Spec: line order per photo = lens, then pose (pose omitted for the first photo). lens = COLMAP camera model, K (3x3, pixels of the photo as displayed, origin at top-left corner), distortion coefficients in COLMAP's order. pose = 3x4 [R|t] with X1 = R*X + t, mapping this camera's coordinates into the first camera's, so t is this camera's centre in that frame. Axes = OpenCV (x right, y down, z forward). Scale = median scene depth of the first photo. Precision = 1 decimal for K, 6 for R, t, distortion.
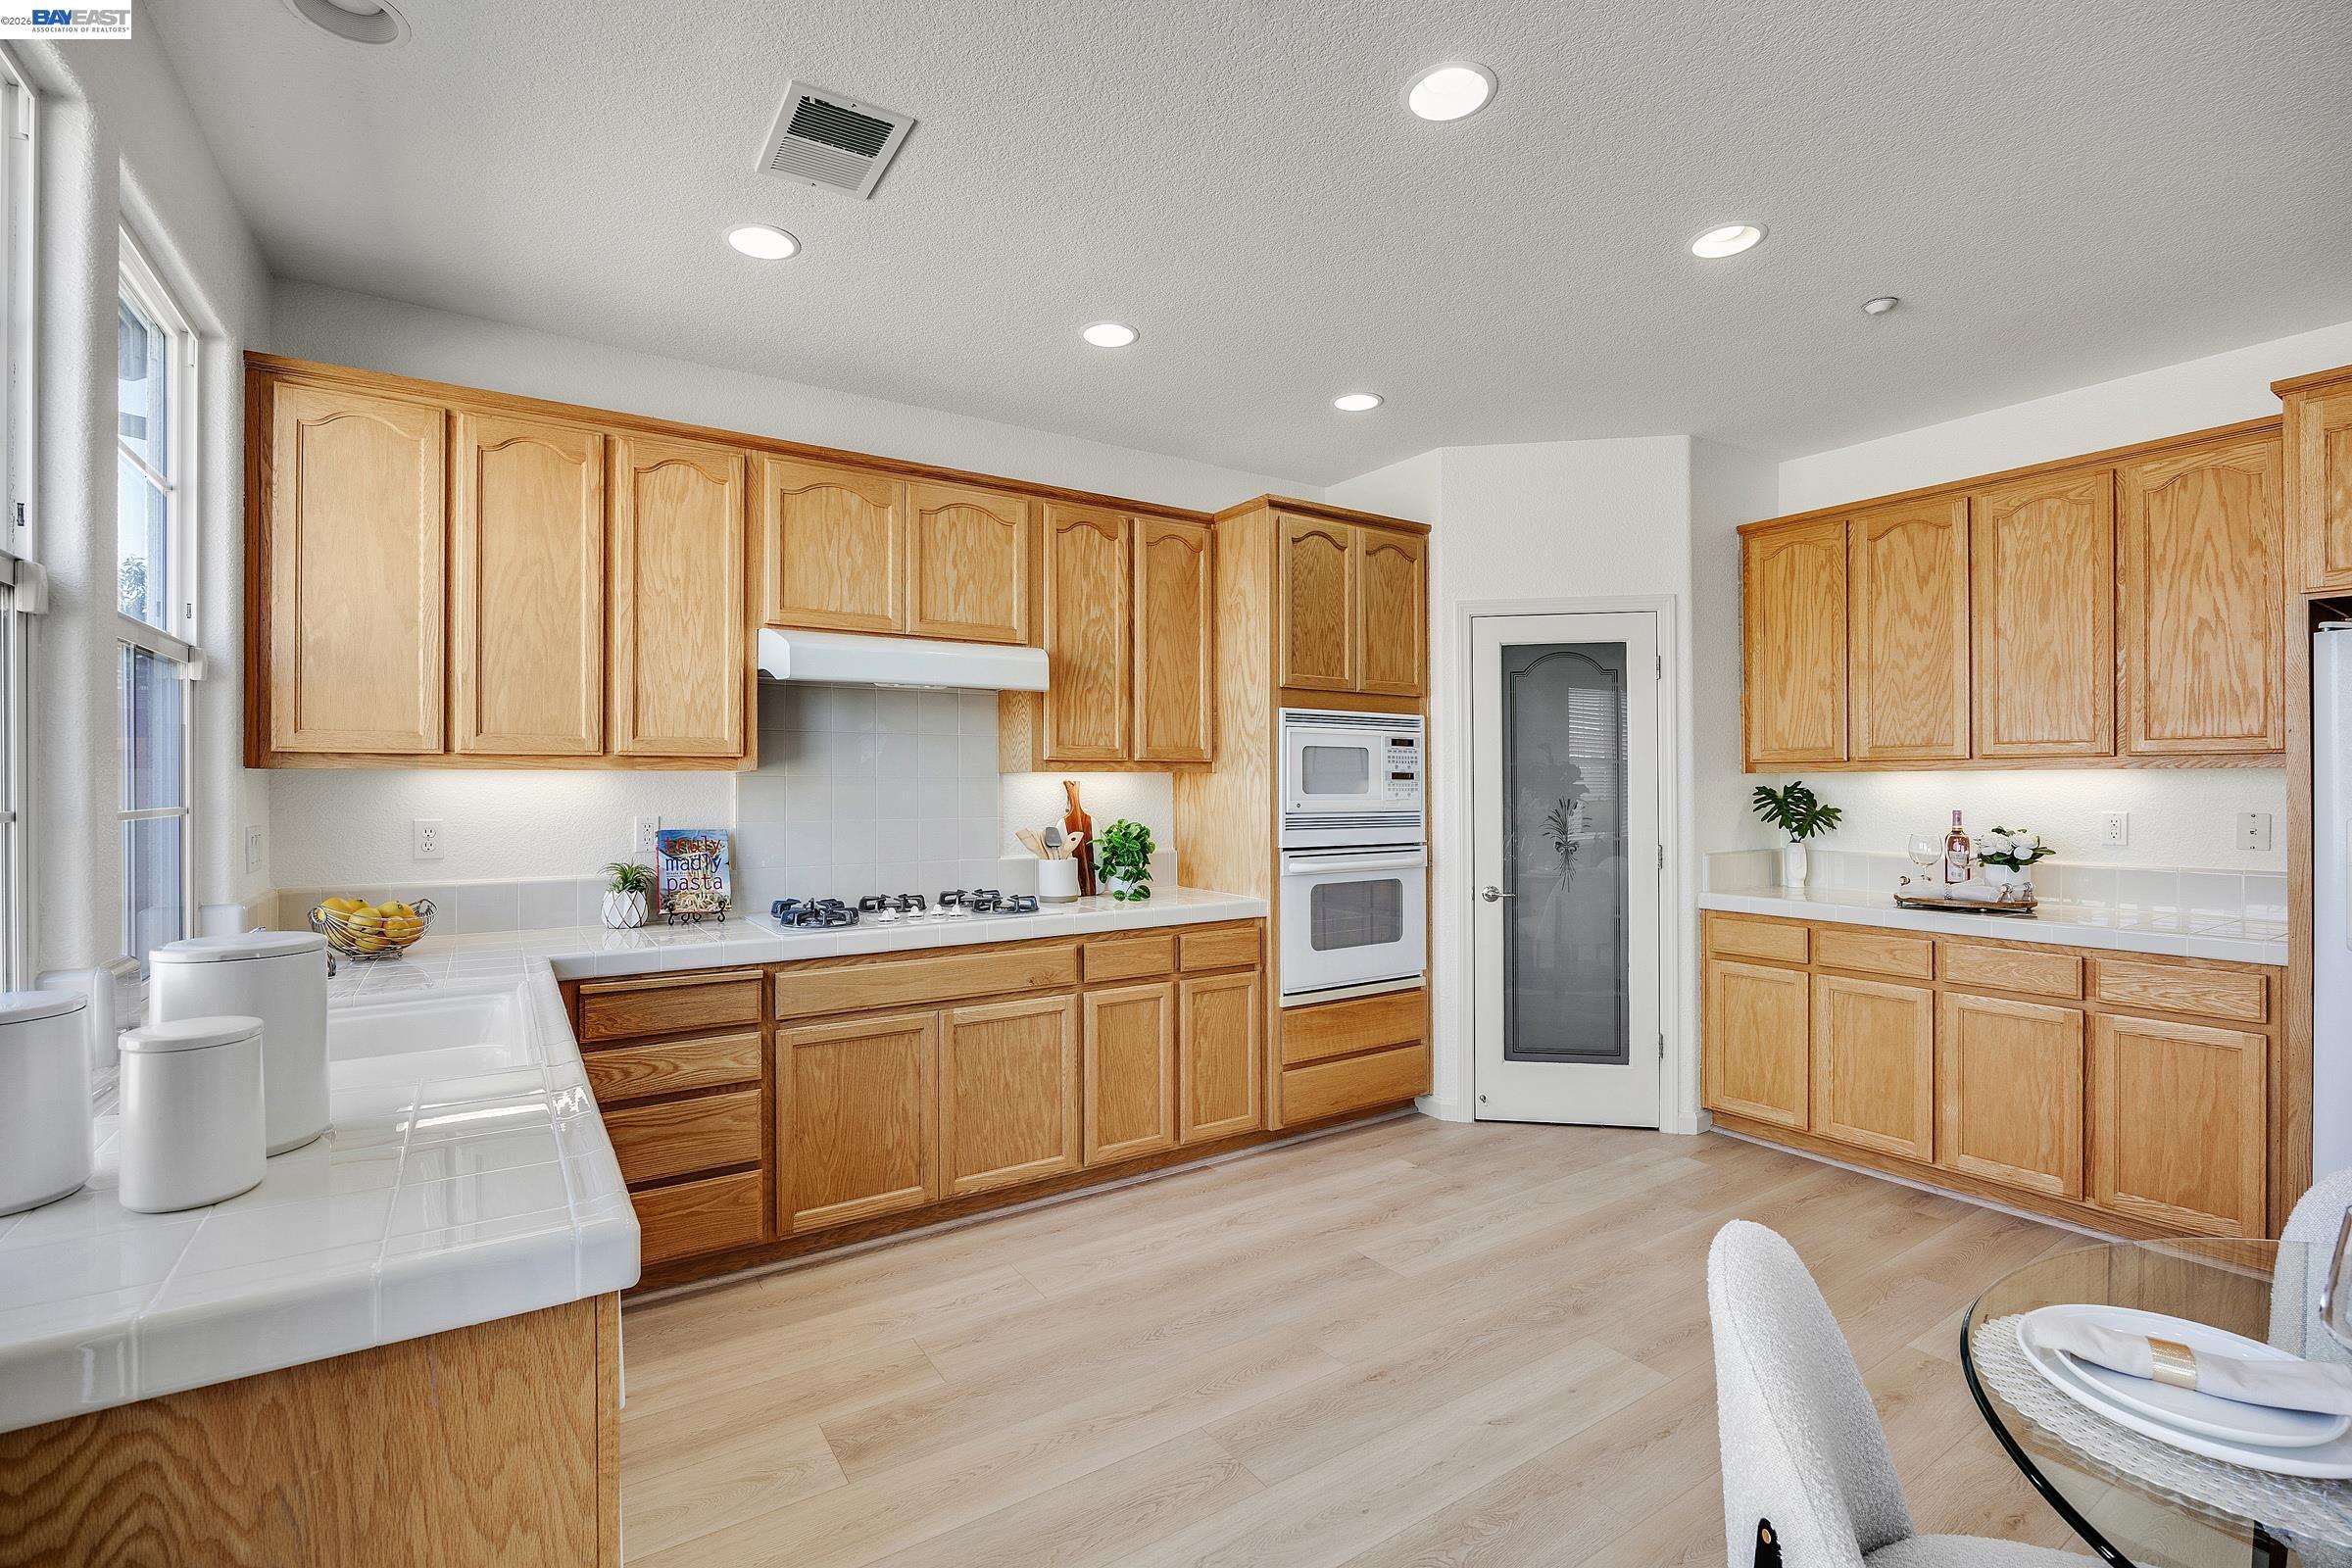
lens RADIAL K [[1042.0, 0, 1178.3], [0, 1042.0, 778.9], [0, 0, 1]] dist [-0.013872, 0.000642]
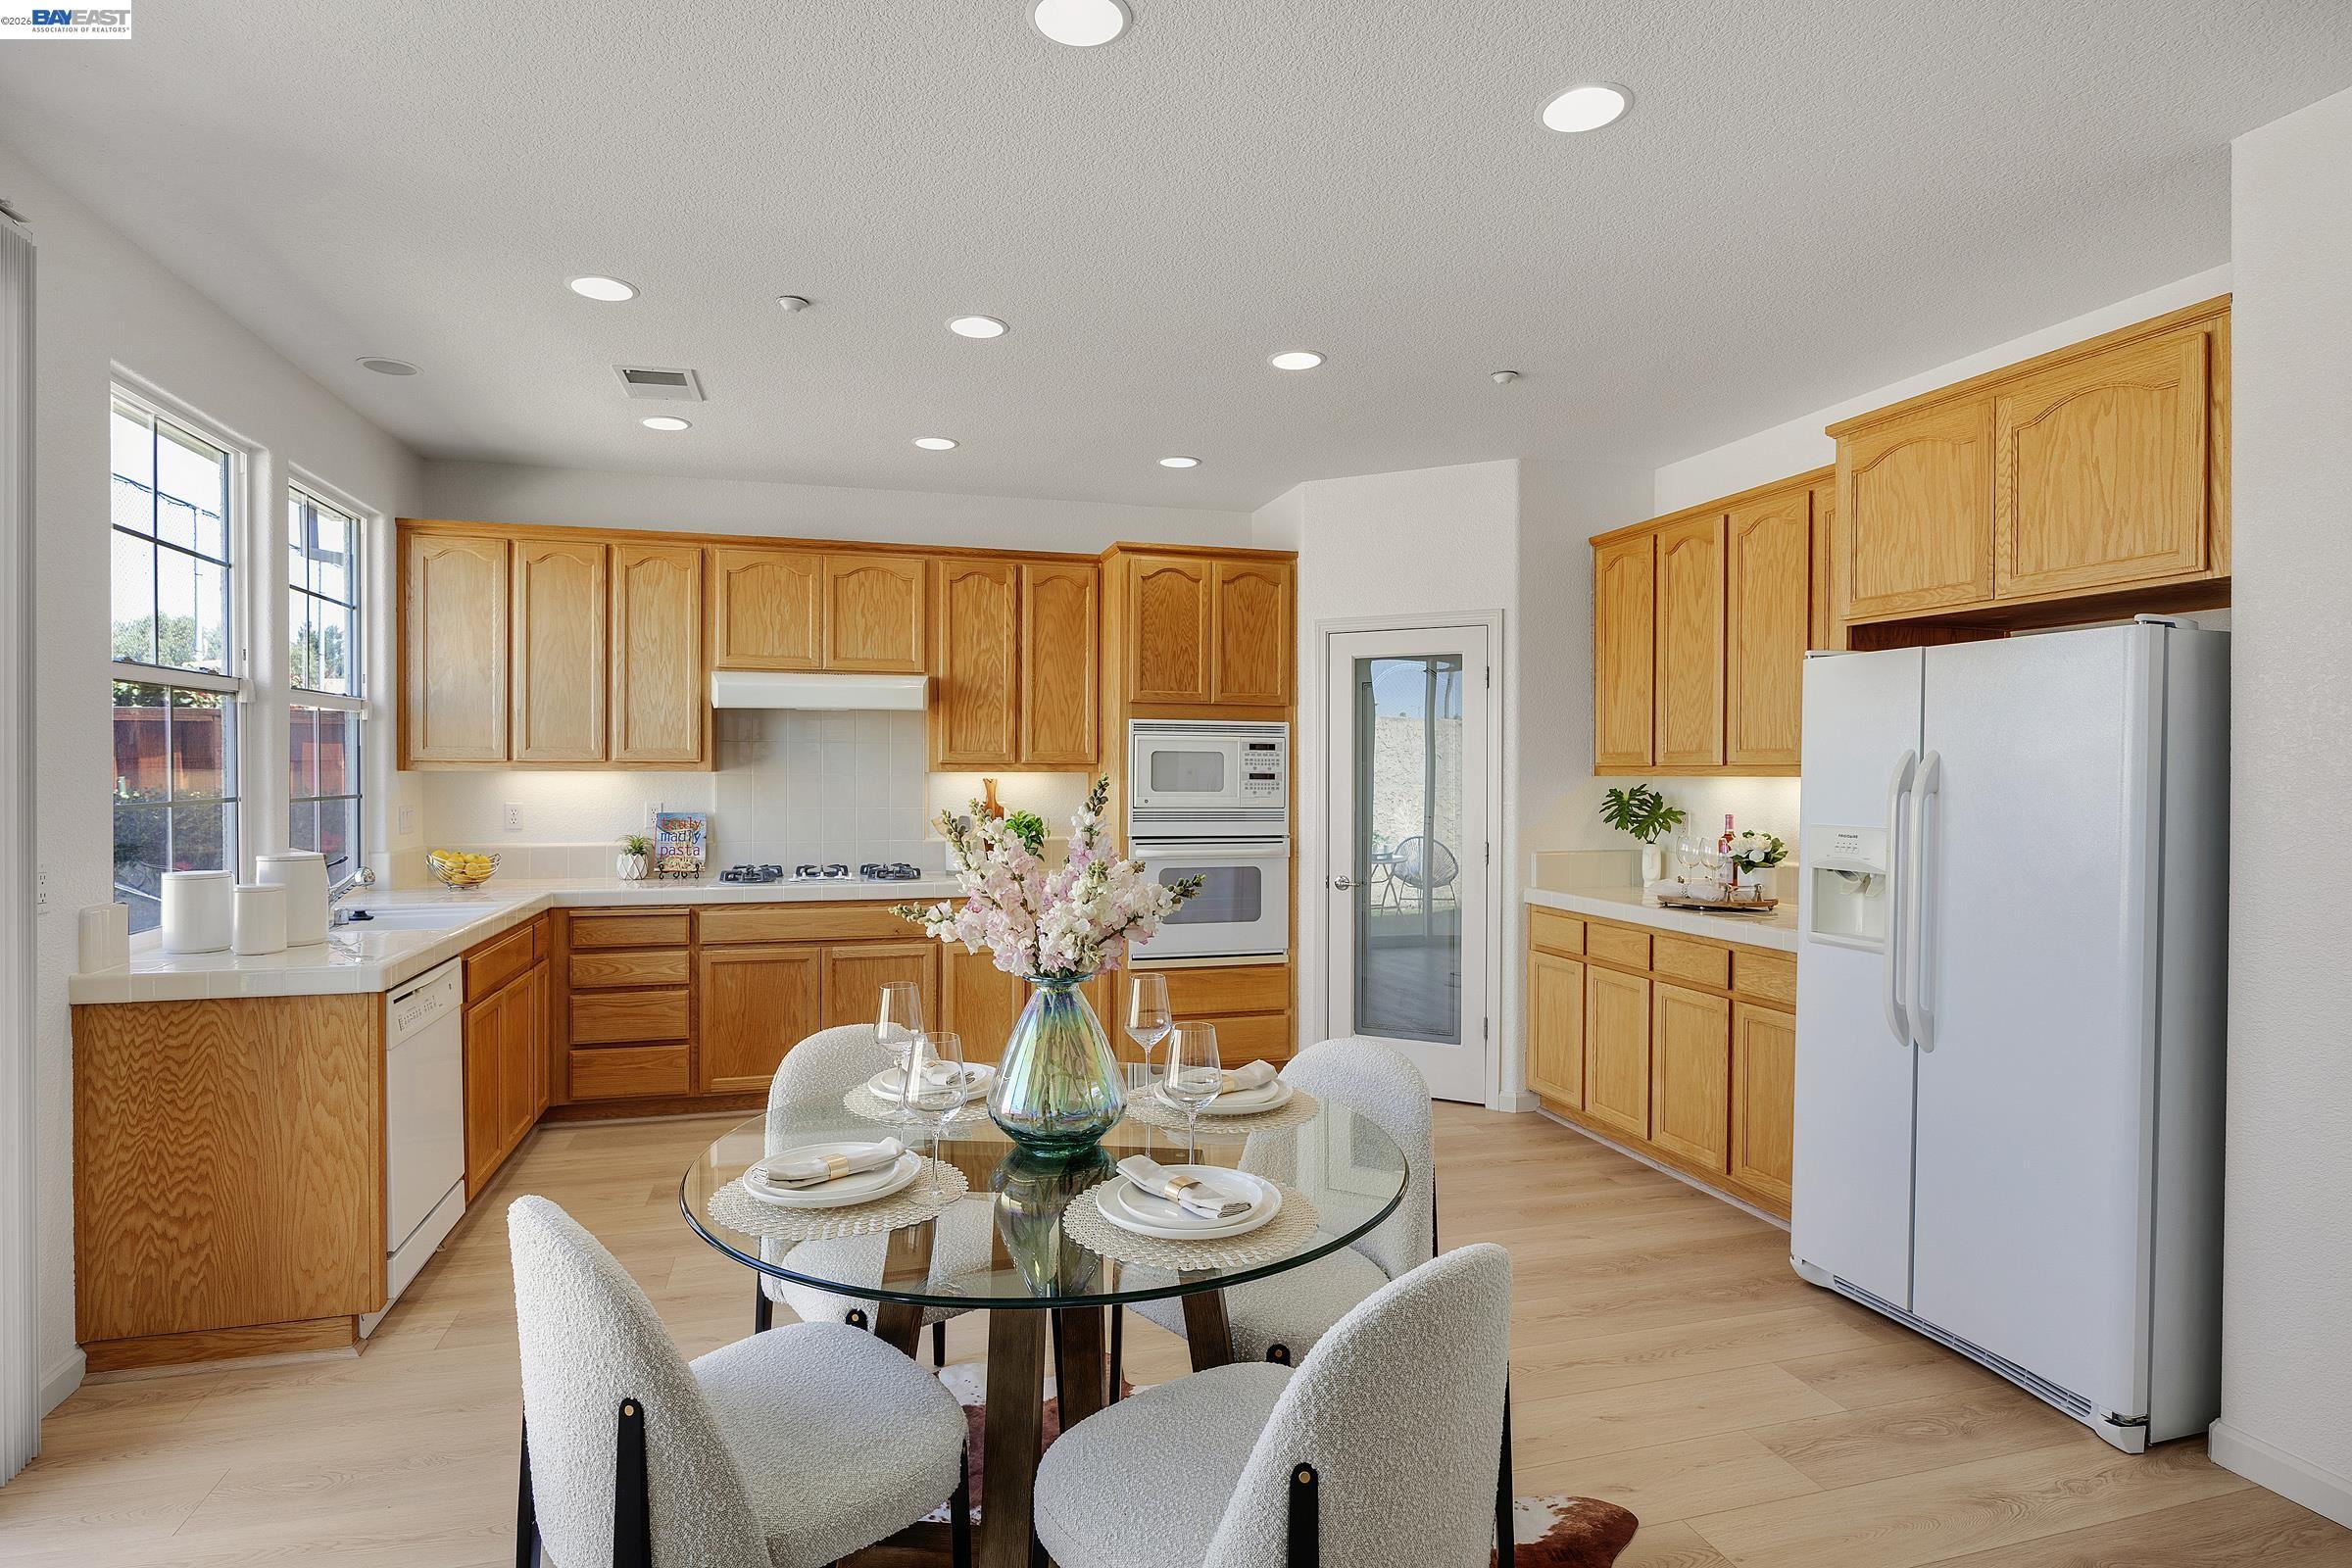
lens RADIAL K [[1216.7, 0, 1184.6], [0, 1216.7, 778.7], [0, 0, 1]] dist [-0.010435, -0.000707]
pose [[0.955242, 0.007677, -0.295726, 0.610732], [-0.004482, 0.999924, 0.011481, -0.017561], [0.295791, -0.009642, 0.955204, -0.337350]]
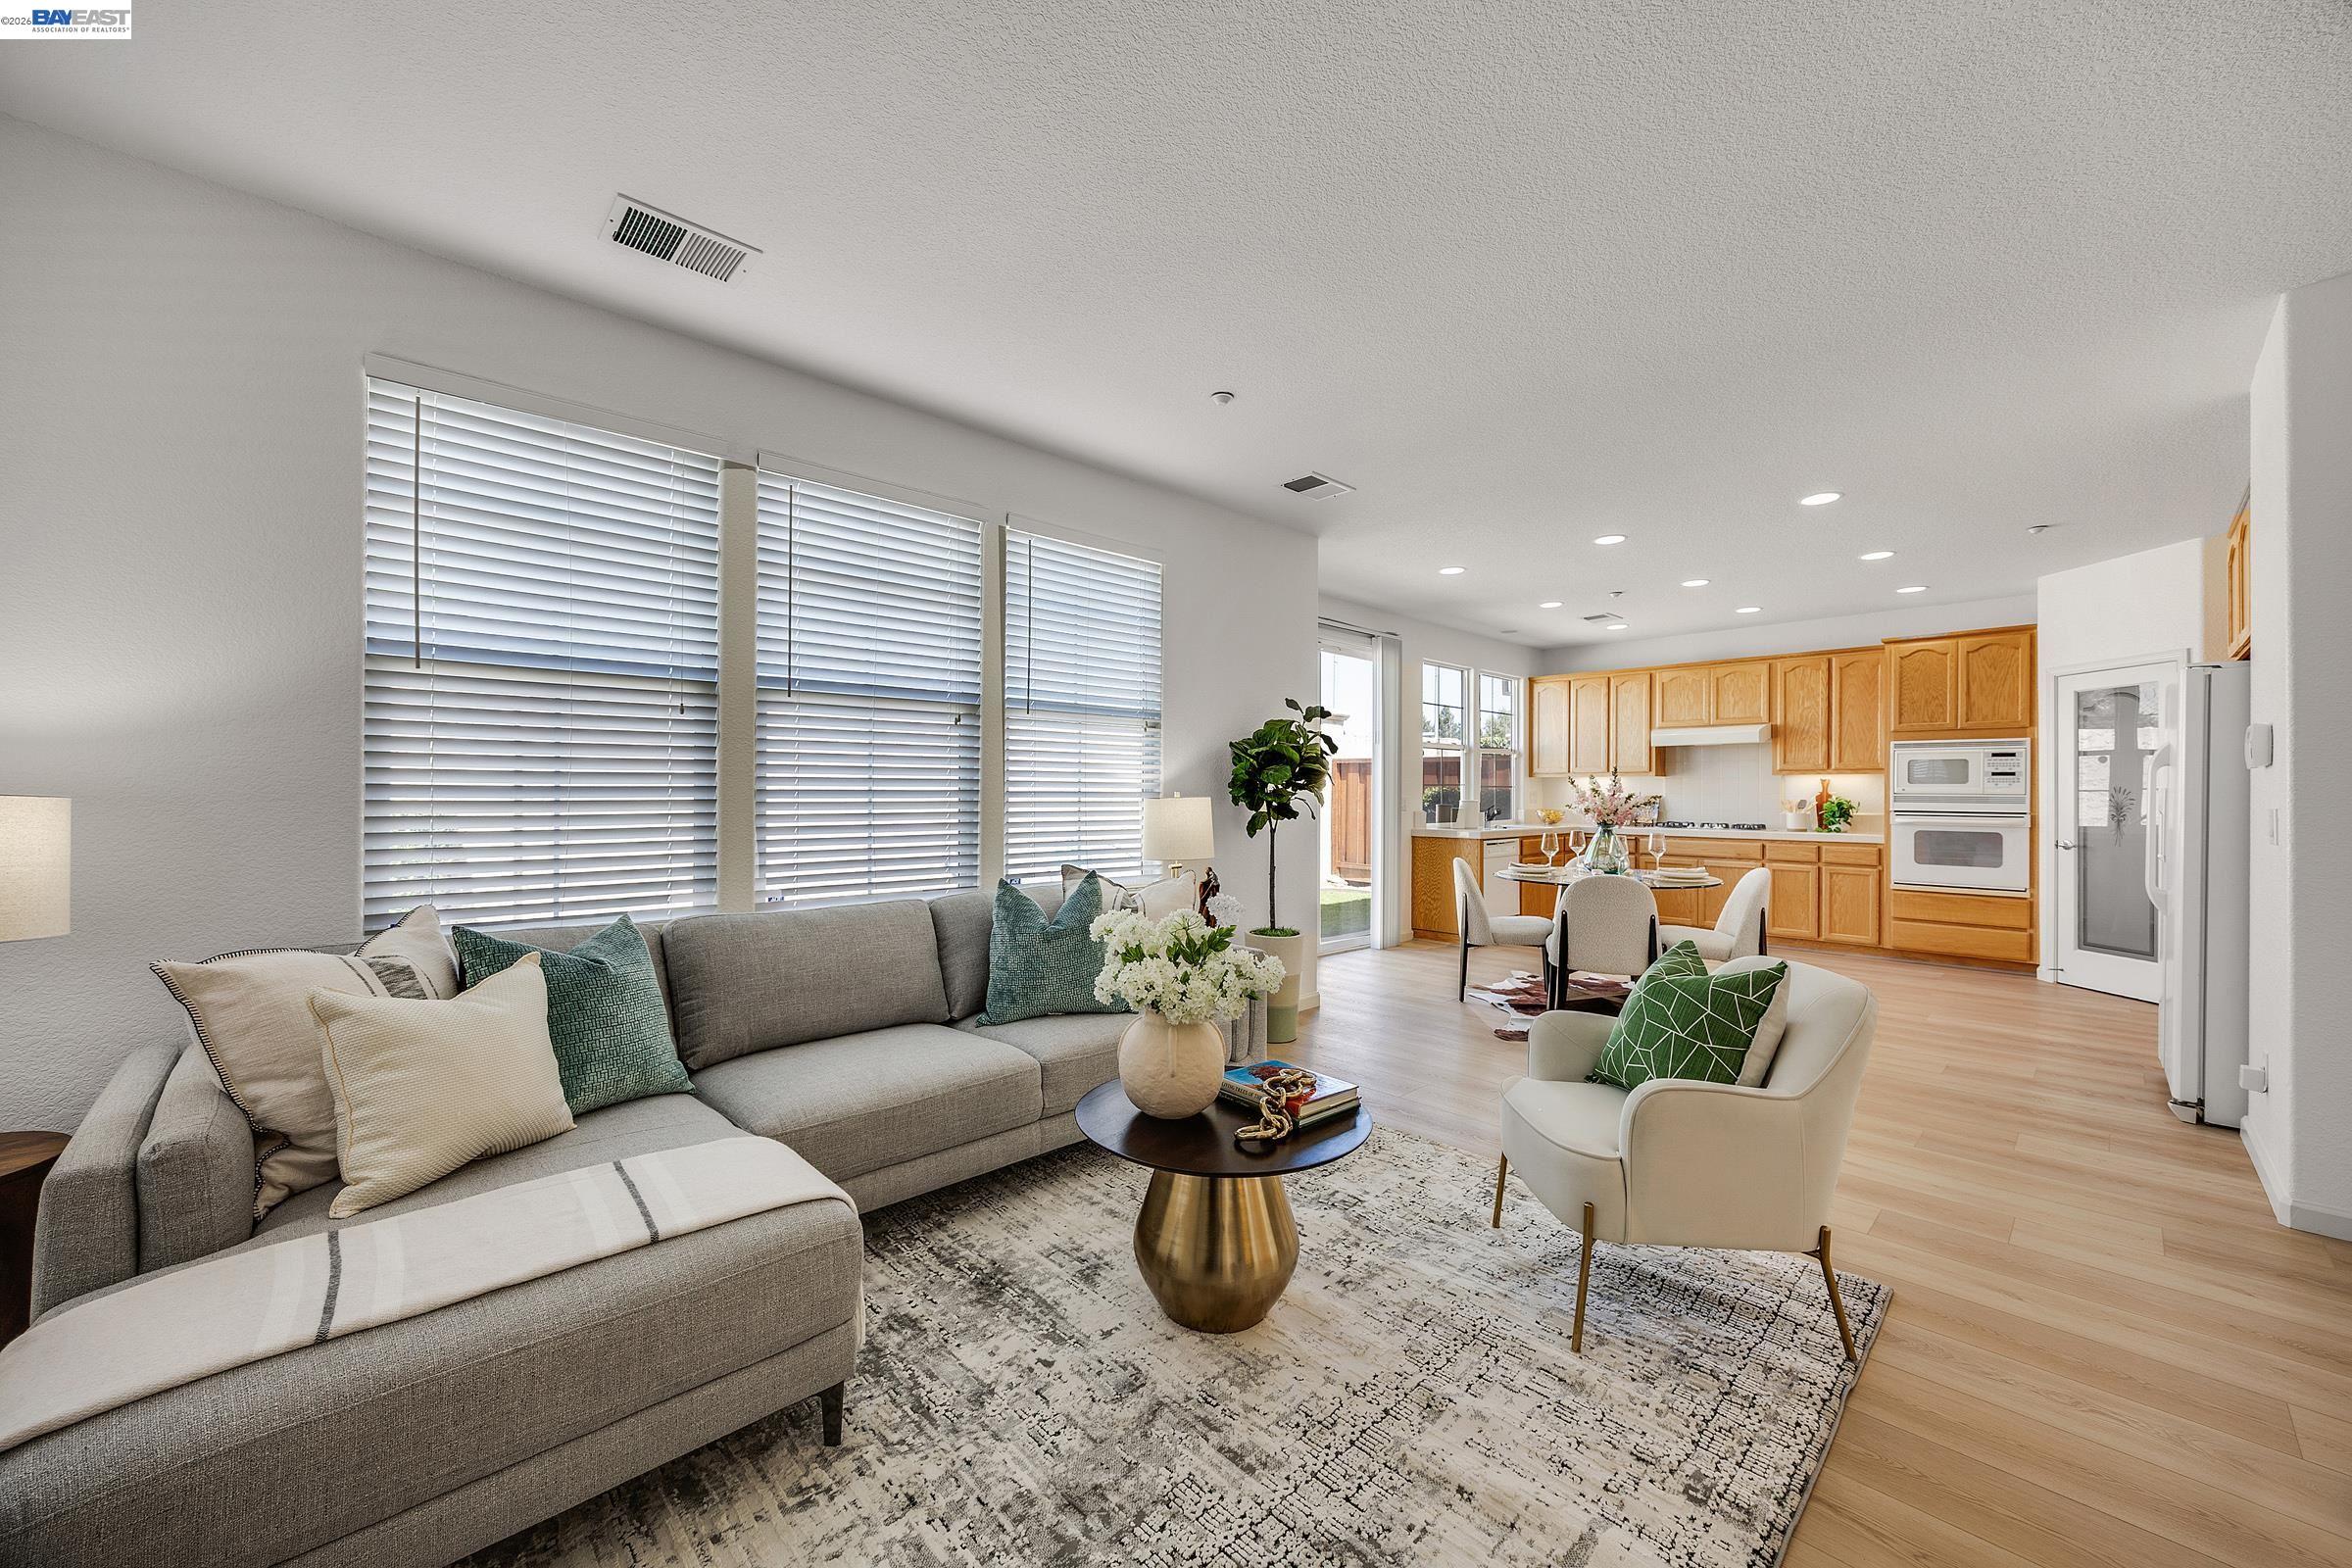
lens RADIAL K [[886.7, 0, 1171.1], [0, 886.7, 786.4], [0, 0, 1]] dist [-0.003282, 0.000166]
pose [[0.168630, -0.002890, -0.985675, 1.672105], [-0.002436, 0.999991, -0.003348, 0.030631], [0.985676, 0.002966, 0.168621, -0.726767]]
